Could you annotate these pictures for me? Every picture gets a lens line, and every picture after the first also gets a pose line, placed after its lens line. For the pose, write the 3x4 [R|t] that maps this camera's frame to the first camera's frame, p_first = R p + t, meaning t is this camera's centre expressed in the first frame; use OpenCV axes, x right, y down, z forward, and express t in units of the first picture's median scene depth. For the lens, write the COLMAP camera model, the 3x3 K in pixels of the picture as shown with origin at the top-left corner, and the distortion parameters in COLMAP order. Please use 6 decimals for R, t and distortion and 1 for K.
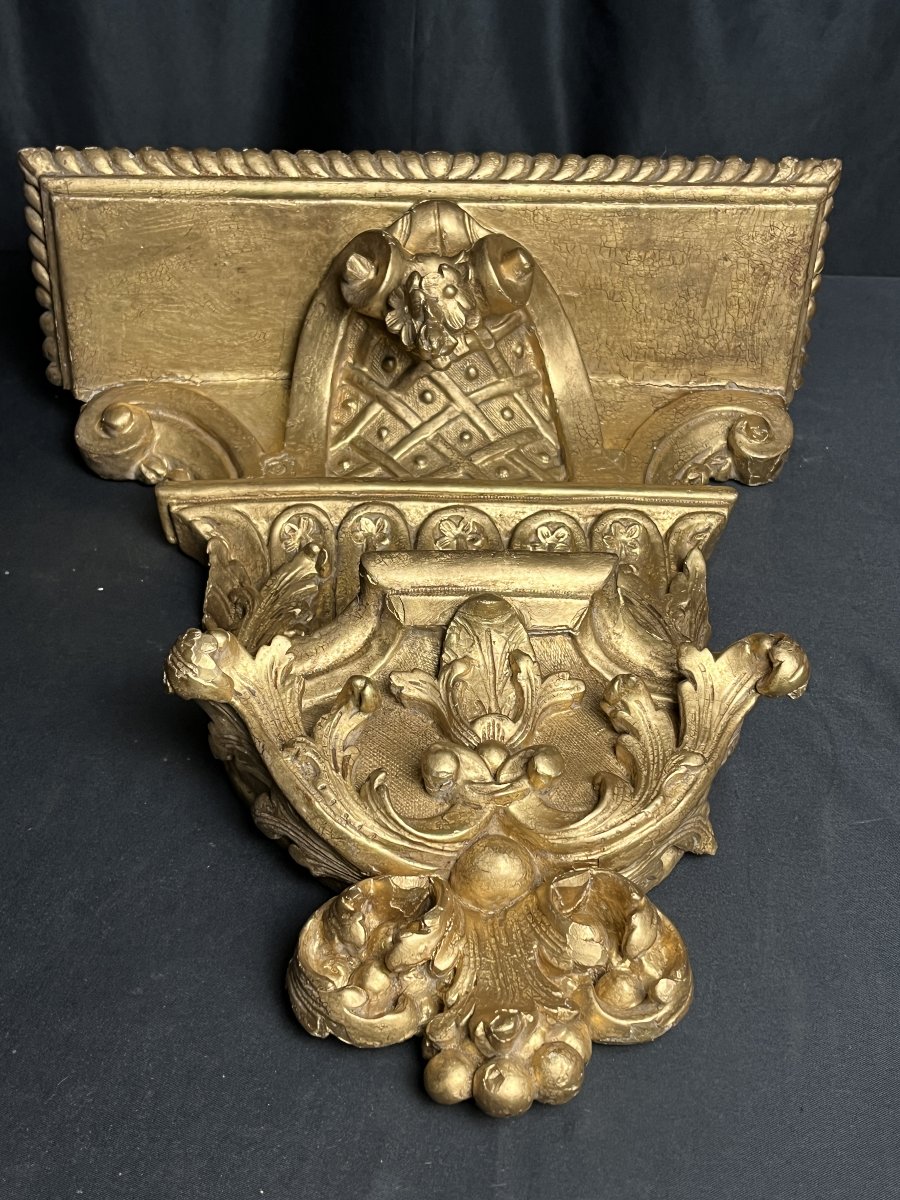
lens RADIAL K [[1431.0, 0, 450.4], [0, 1431.0, 600.2], [0, 0, 1]] dist [0.001532, 0.000000]
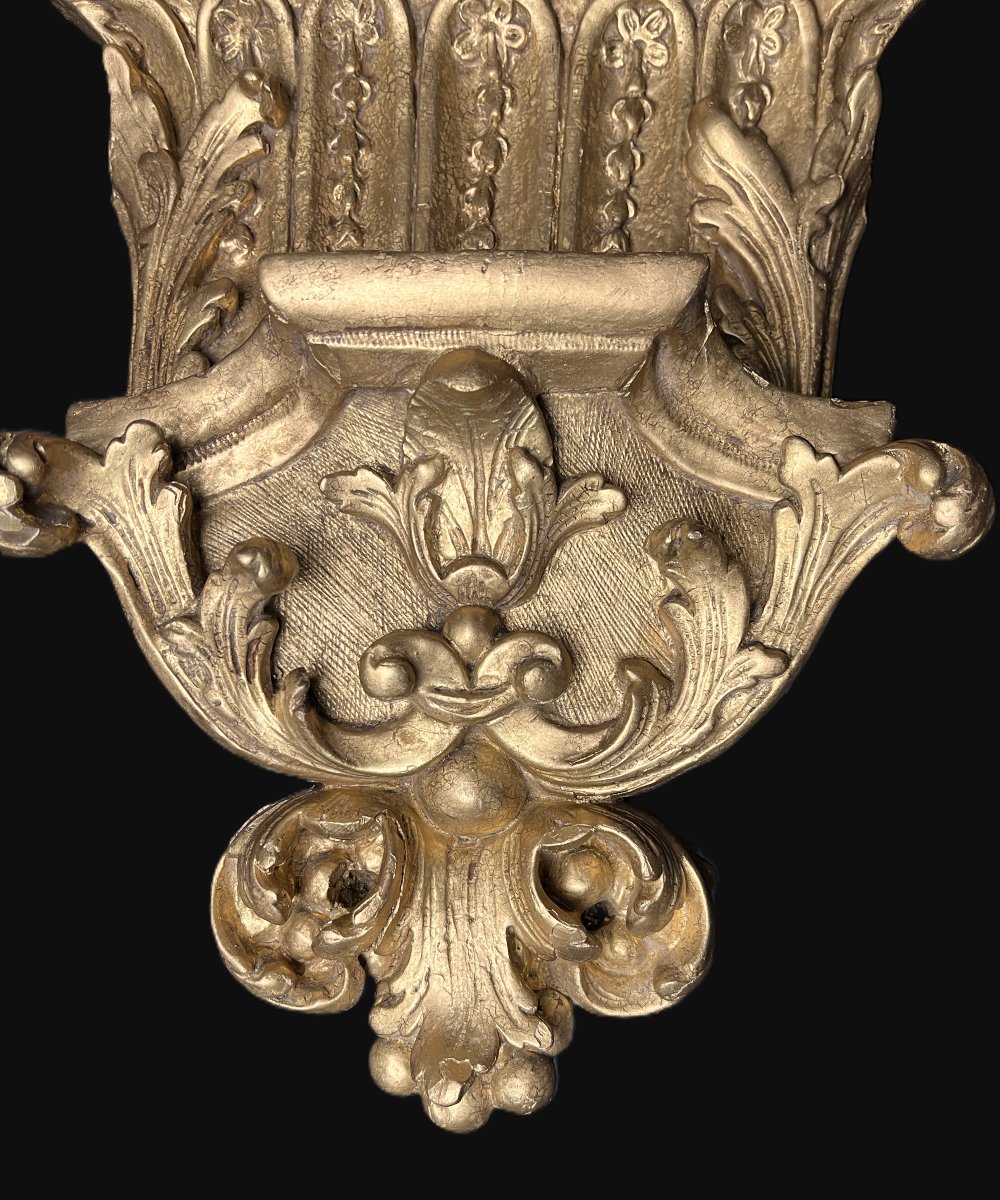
lens RADIAL K [[991.0, 0, 499.0], [0, 991.0, 600.1], [0, 0, 1]] dist [0.008388, -0.015175]
pose [[0.994372, 0.060742, -0.086806, 0.080608], [0.019257, 0.702067, 0.711851, -0.228435], [0.104183, -0.709516, 0.696946, 0.667964]]
